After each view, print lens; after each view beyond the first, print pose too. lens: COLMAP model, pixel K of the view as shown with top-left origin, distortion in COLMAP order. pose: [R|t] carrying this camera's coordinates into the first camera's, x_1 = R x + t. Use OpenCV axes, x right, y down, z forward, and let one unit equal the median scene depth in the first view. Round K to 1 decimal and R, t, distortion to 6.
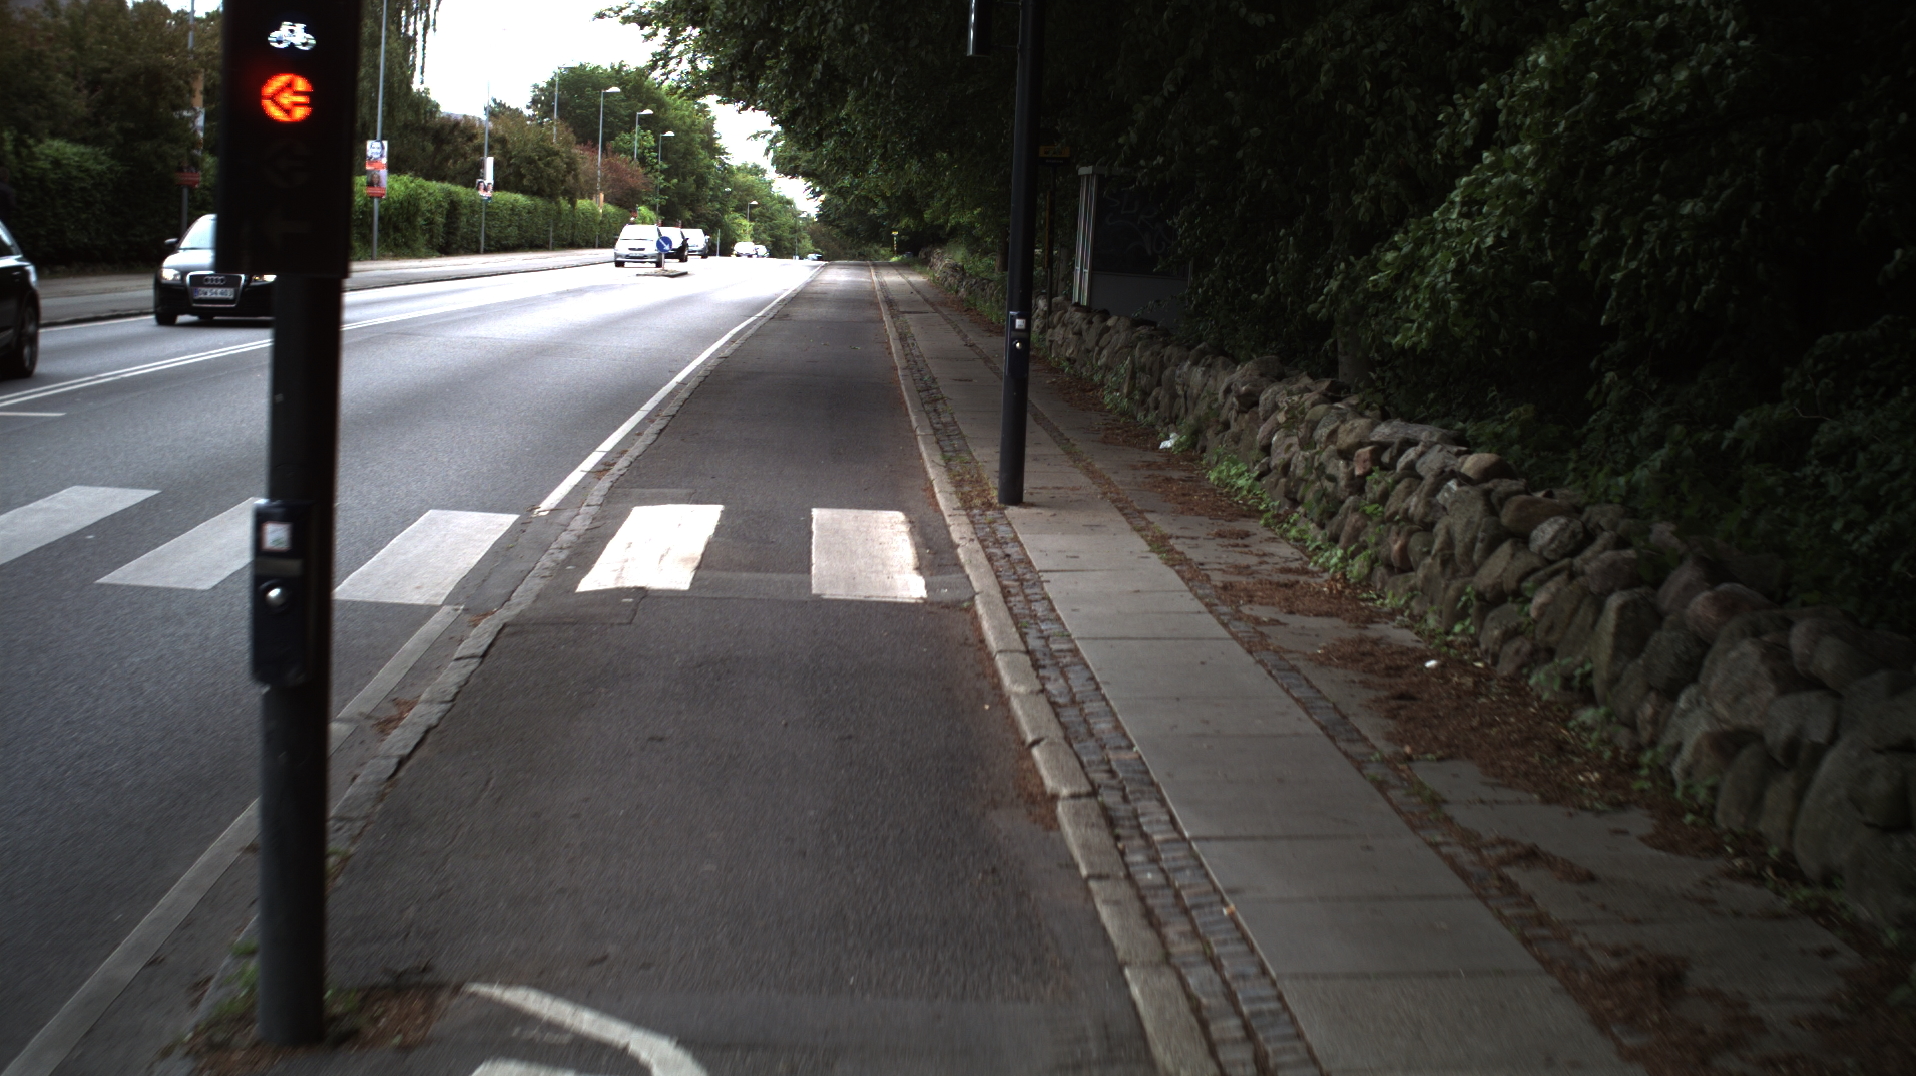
lens RADIAL K [[3356.1, 0, 958.0], [0, 3356.1, 538.0], [0, 0, 1]] dist [-0.302918, 0.459733]
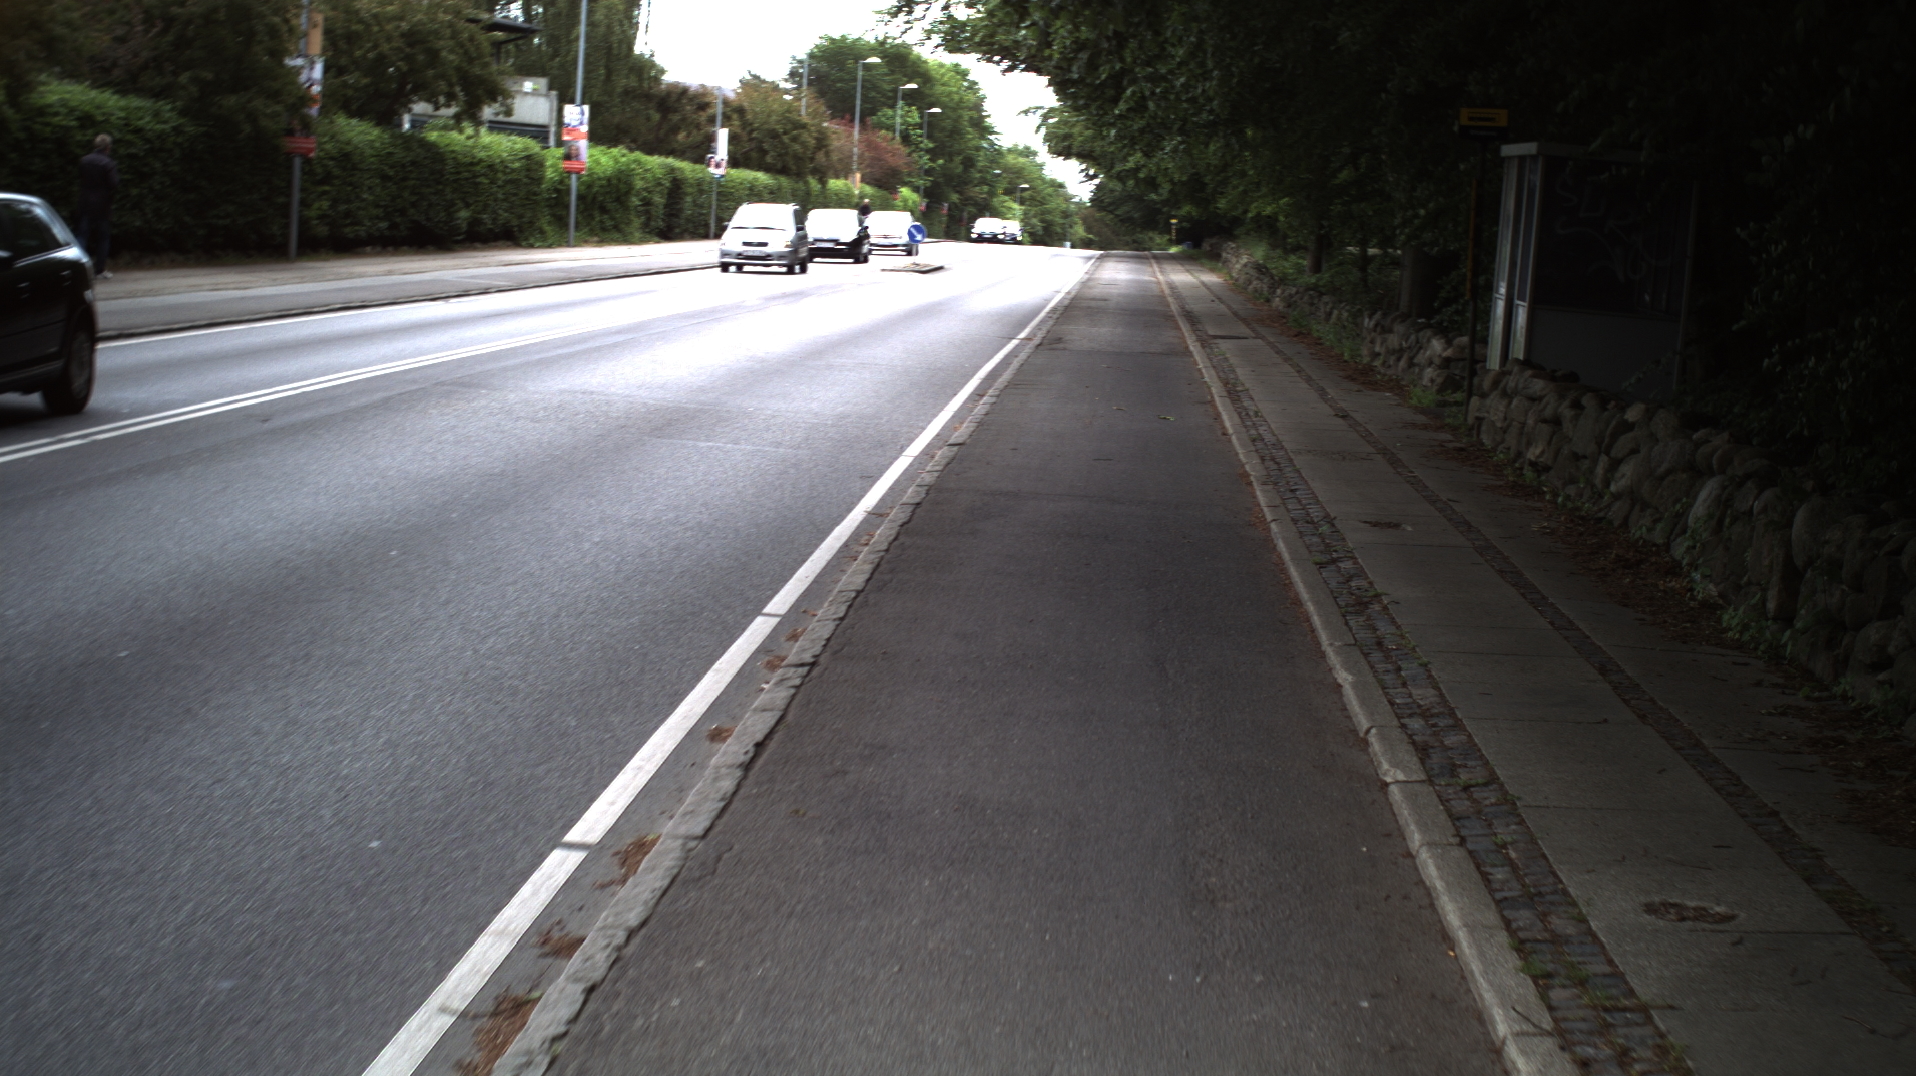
lens RADIAL K [[3356.1, 0, 958.0], [0, 3356.1, 538.0], [0, 0, 1]] dist [-0.302918, 0.459733]
pose [[0.996639, 0.021817, -0.078956, -0.013324], [-0.021440, 0.999754, 0.005611, -0.024954], [0.079059, -0.003899, 0.996862, 0.243799]]
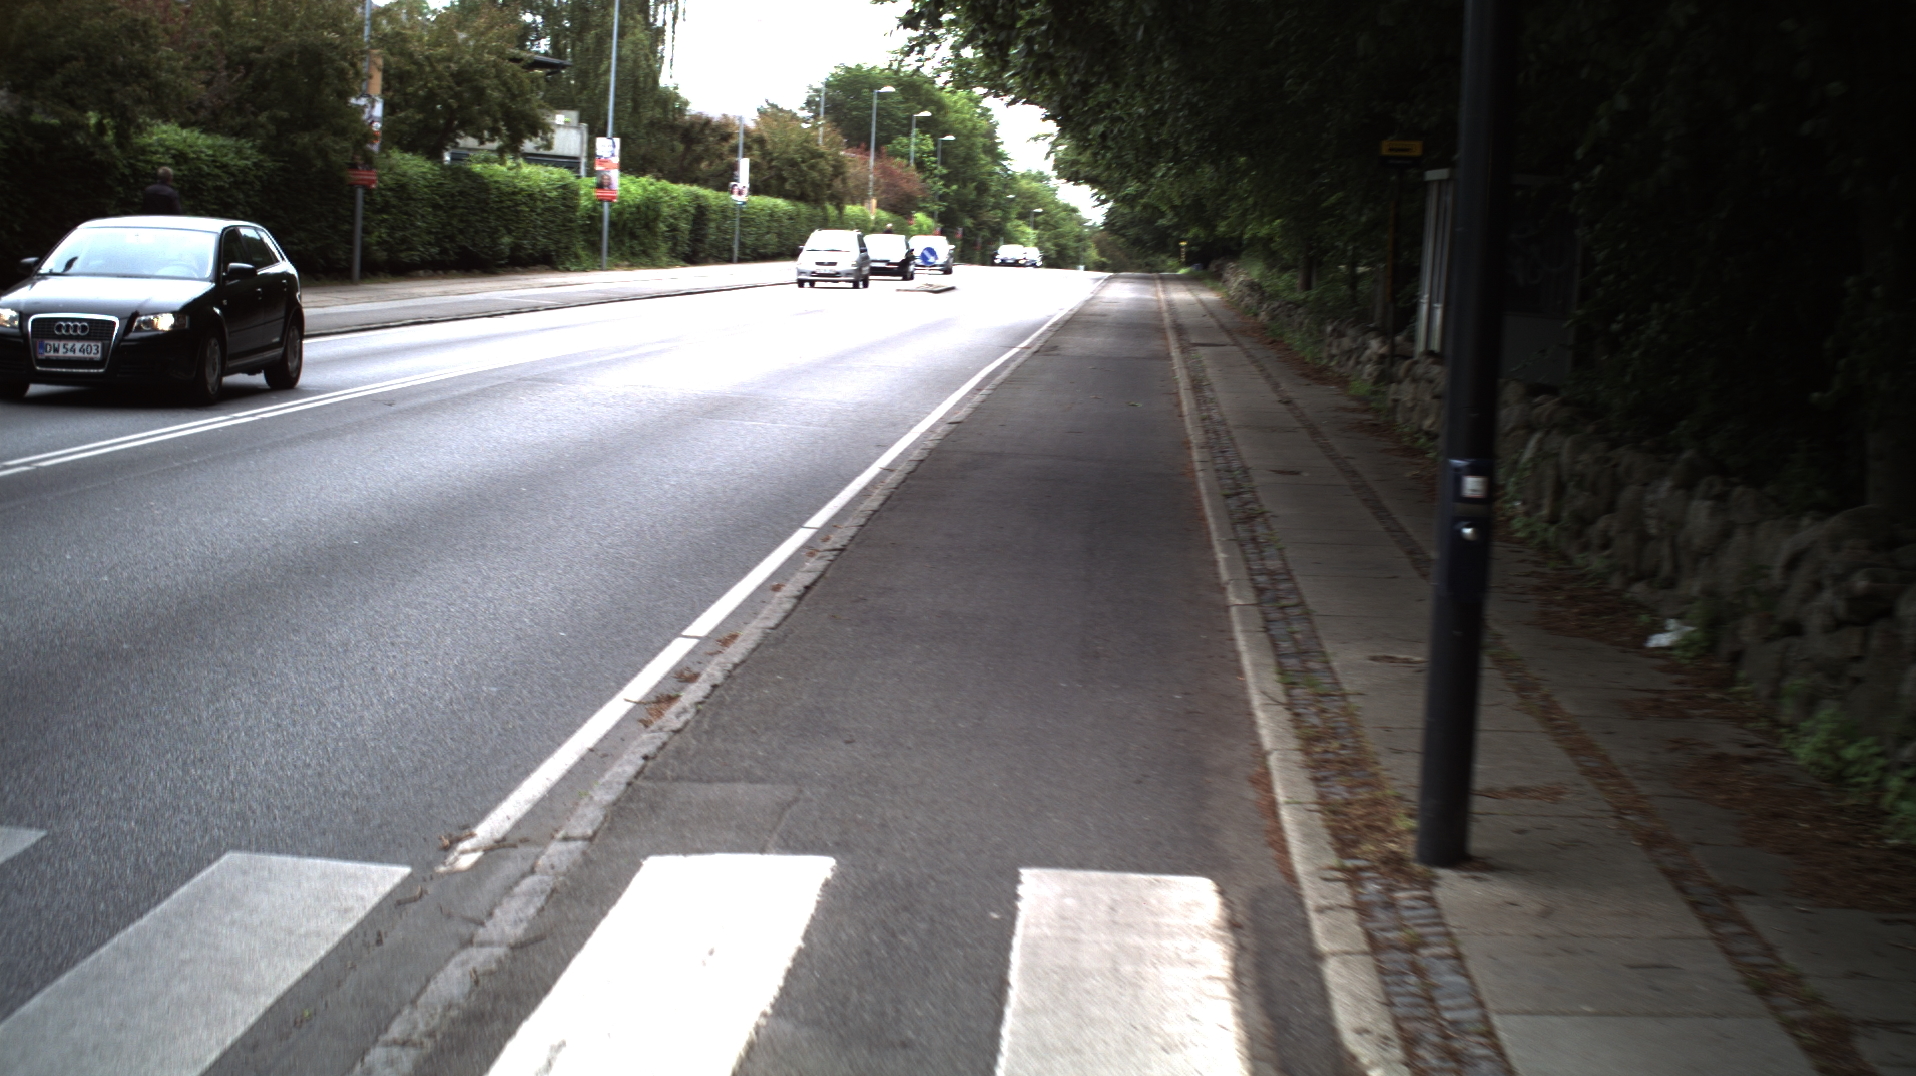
lens RADIAL K [[3356.1, 0, 958.0], [0, 3356.1, 538.0], [0, 0, 1]] dist [-0.302918, 0.459733]
pose [[0.996317, 0.013767, -0.084634, -0.004130], [-0.013967, 0.999901, -0.001763, -0.016769], [0.084601, 0.002939, 0.996411, 0.163310]]
